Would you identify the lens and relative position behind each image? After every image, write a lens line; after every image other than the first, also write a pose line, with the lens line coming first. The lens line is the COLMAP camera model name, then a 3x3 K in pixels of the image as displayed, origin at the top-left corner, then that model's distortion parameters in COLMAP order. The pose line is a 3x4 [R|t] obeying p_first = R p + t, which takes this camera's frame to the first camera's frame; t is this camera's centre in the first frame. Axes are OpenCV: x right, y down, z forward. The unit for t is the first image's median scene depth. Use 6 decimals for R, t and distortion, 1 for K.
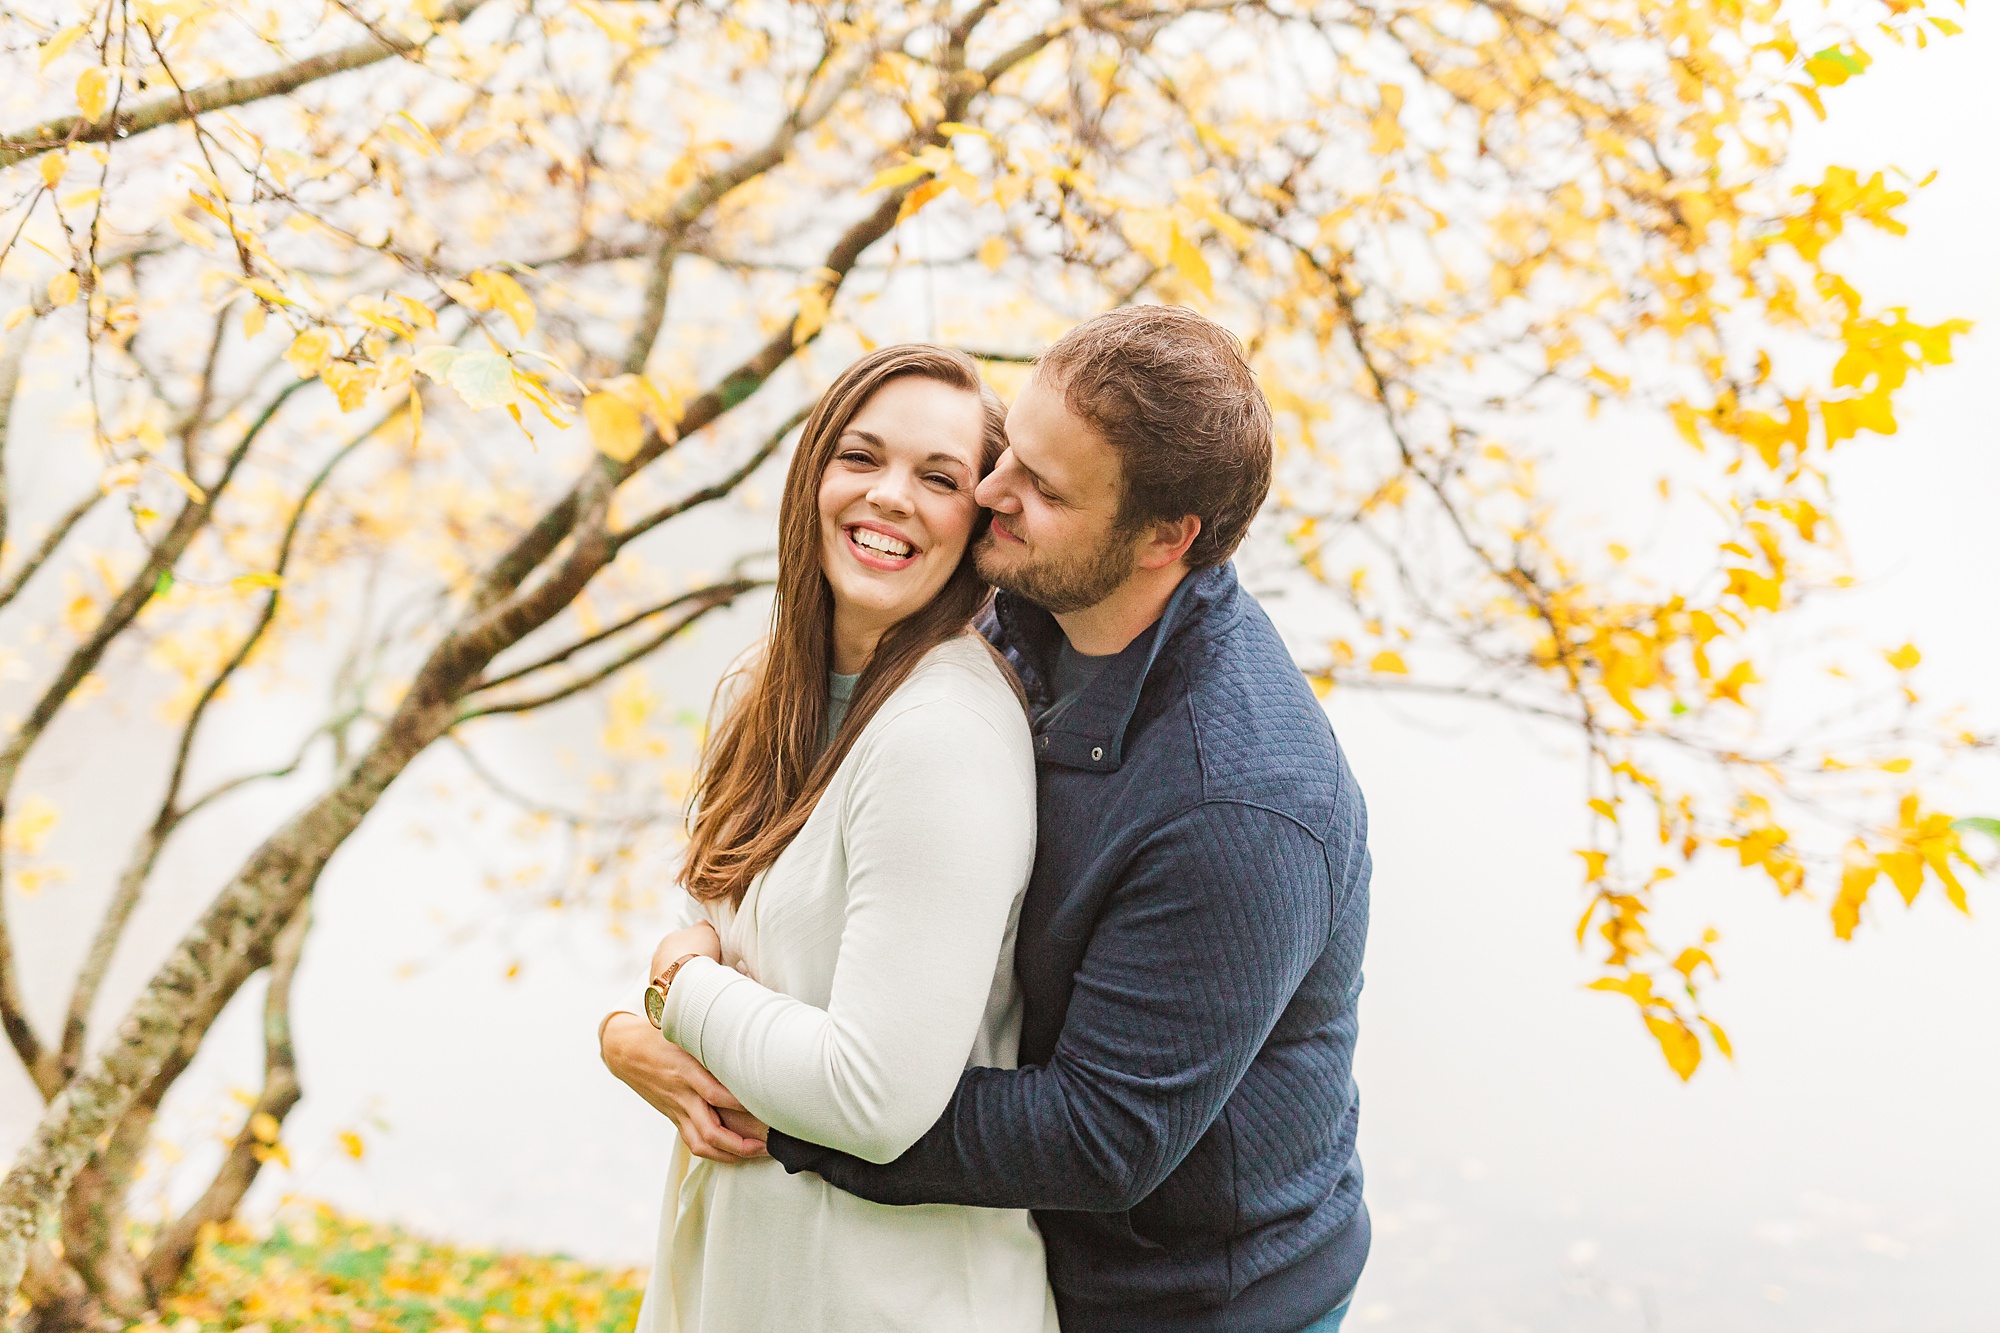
lens RADIAL K [[3037.7, 0, 1010.9], [0, 3037.7, 662.4], [0, 0, 1]] dist [-0.000583, 0.000000]
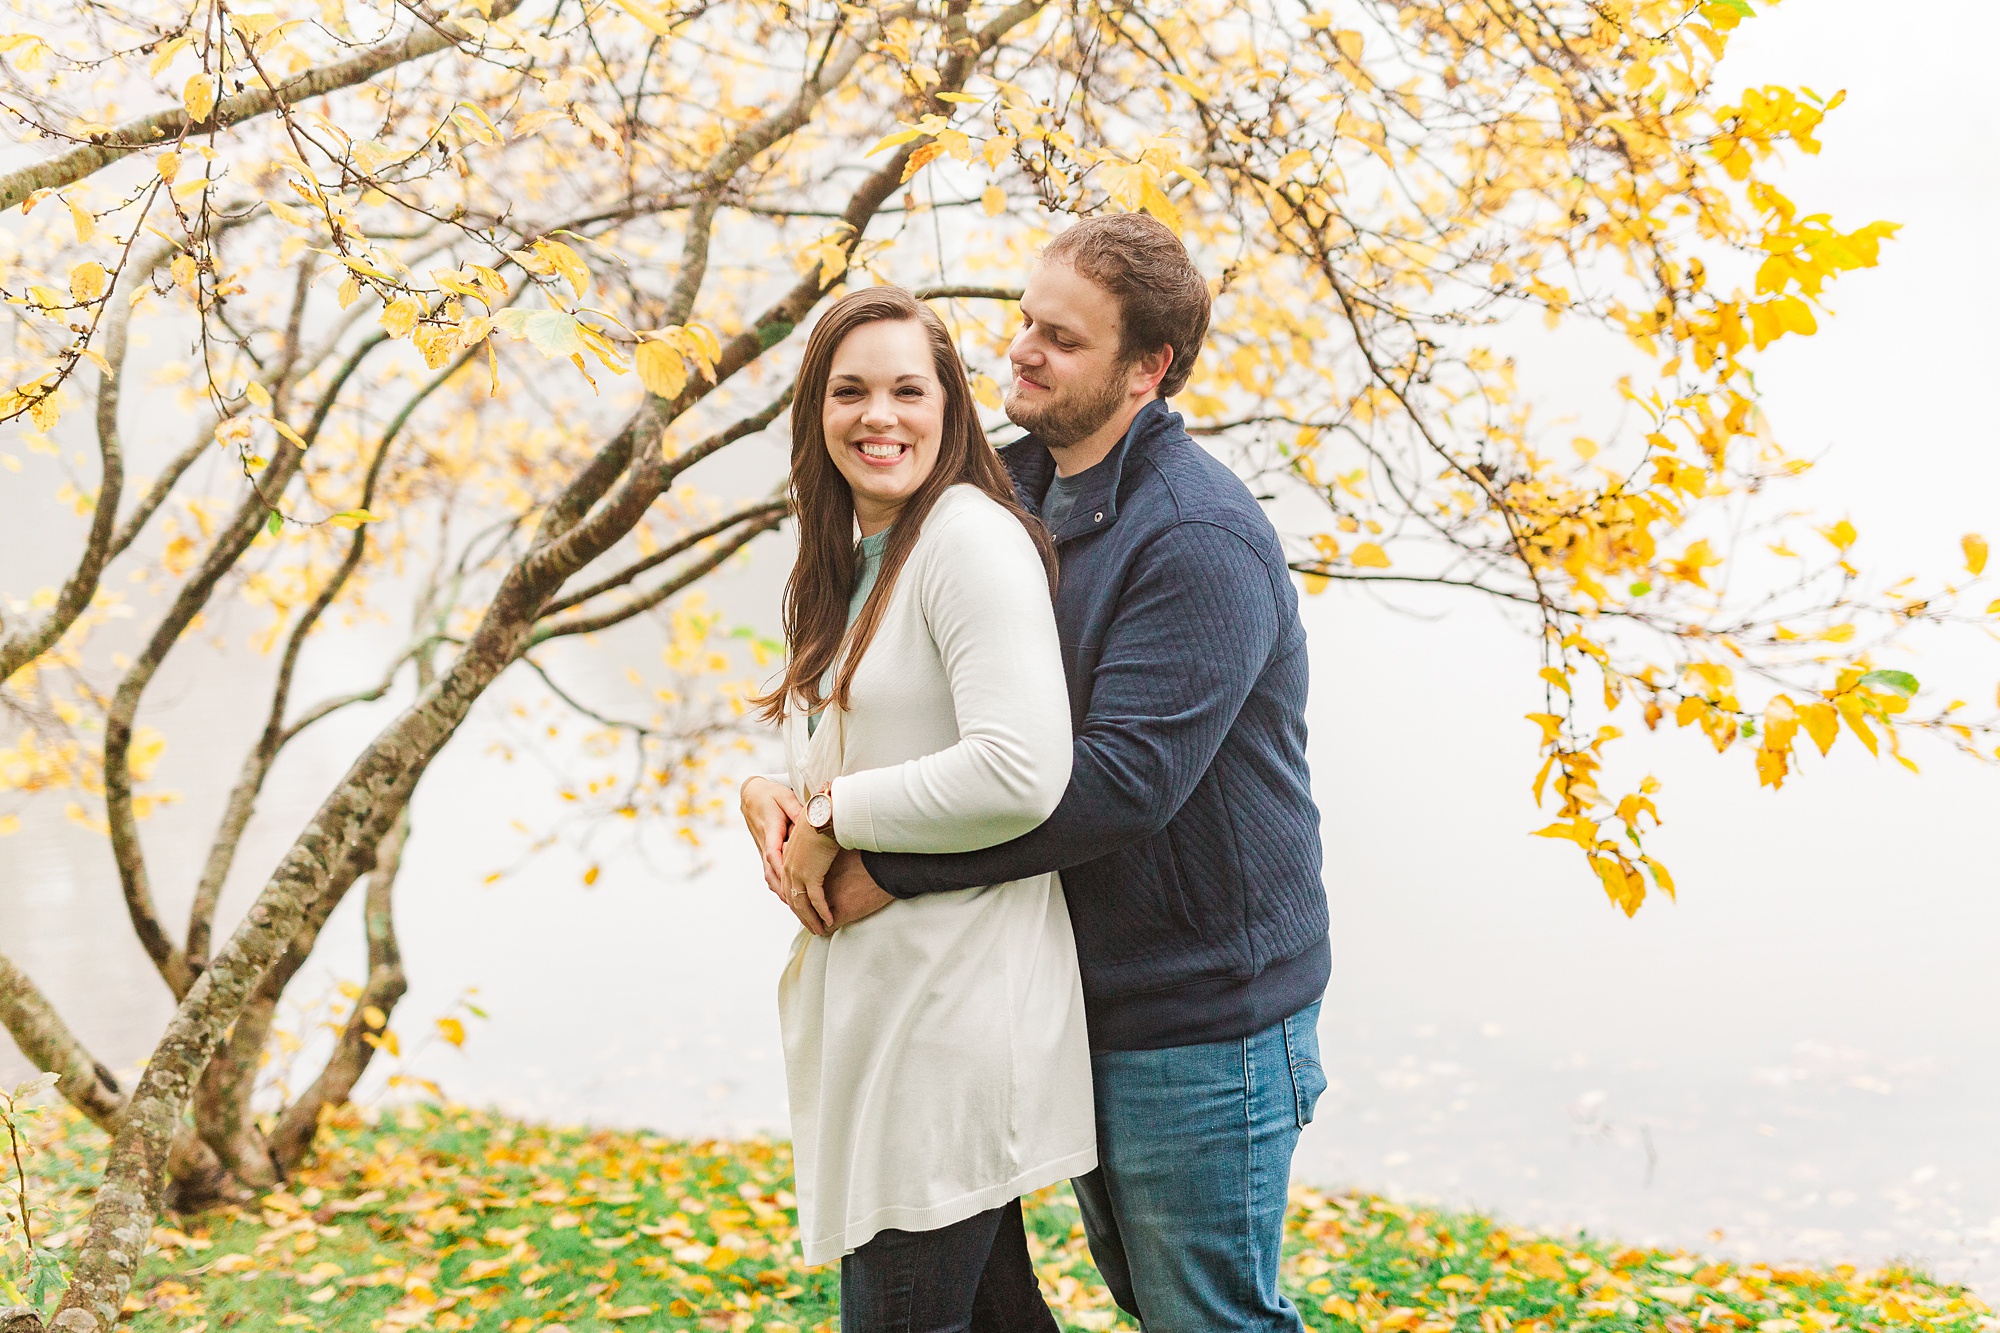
lens RADIAL K [[3037.7, 0, 1011.6], [0, 3037.7, 688.2], [0, 0, 1]] dist [-0.000583, 0.000000]
pose [[0.999172, -0.034569, -0.021440, 0.015388], [0.035313, 0.998750, 0.035375, 0.004347], [0.020190, -0.036103, 0.999144, -0.105125]]
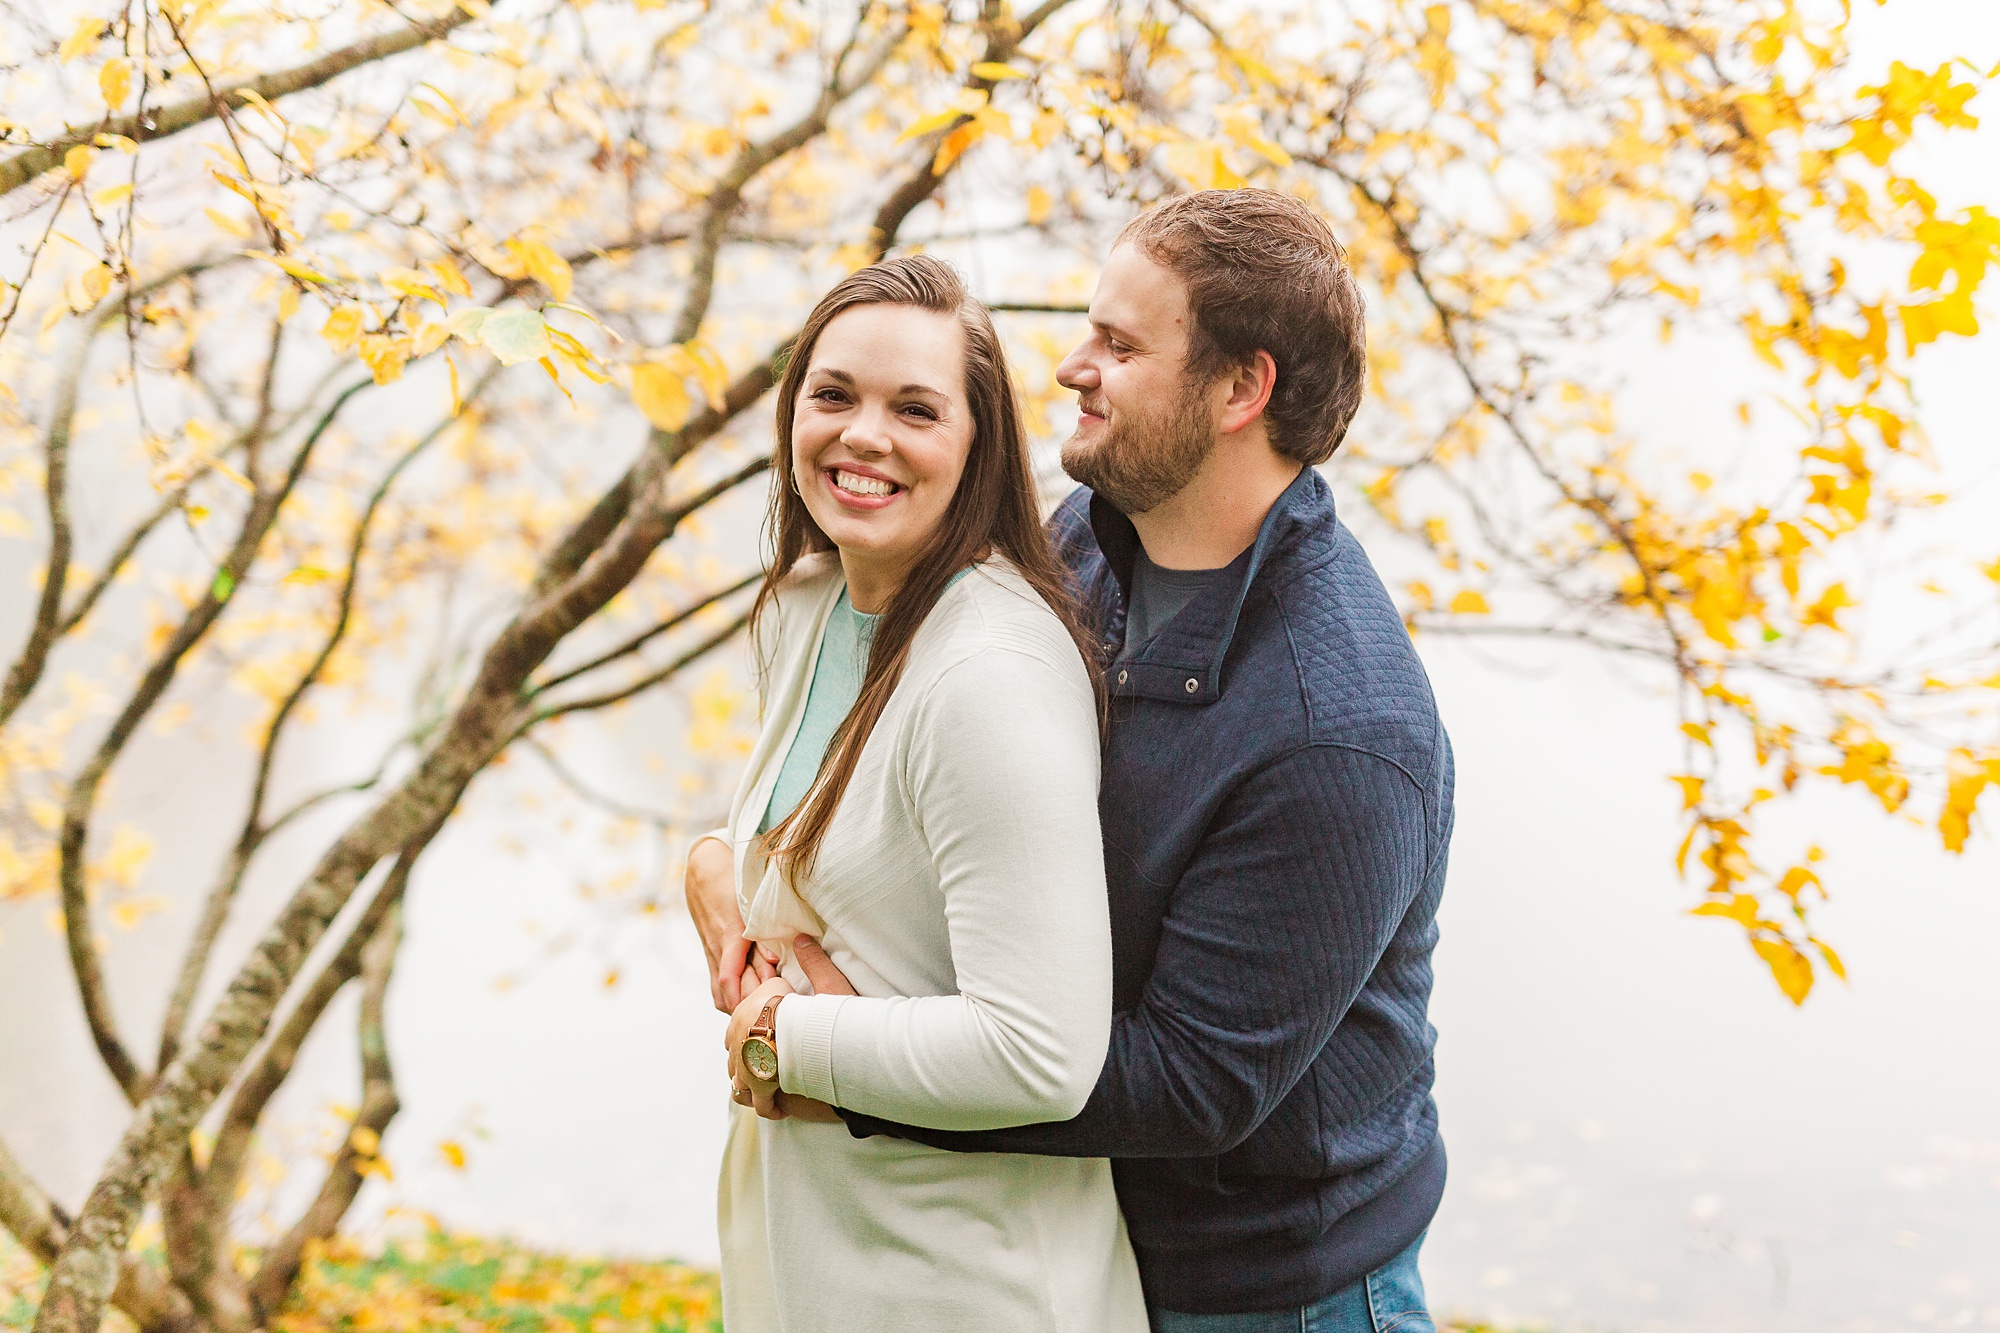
lens RADIAL K [[3037.7, 0, 994.9], [0, 3037.7, 651.0], [0, 0, 1]] dist [-0.000583, 0.000000]
pose [[0.997760, -0.055590, -0.037219, 0.006999], [0.055323, 0.998435, -0.008168, 0.014758], [0.037615, 0.006090, 0.999274, 0.016023]]
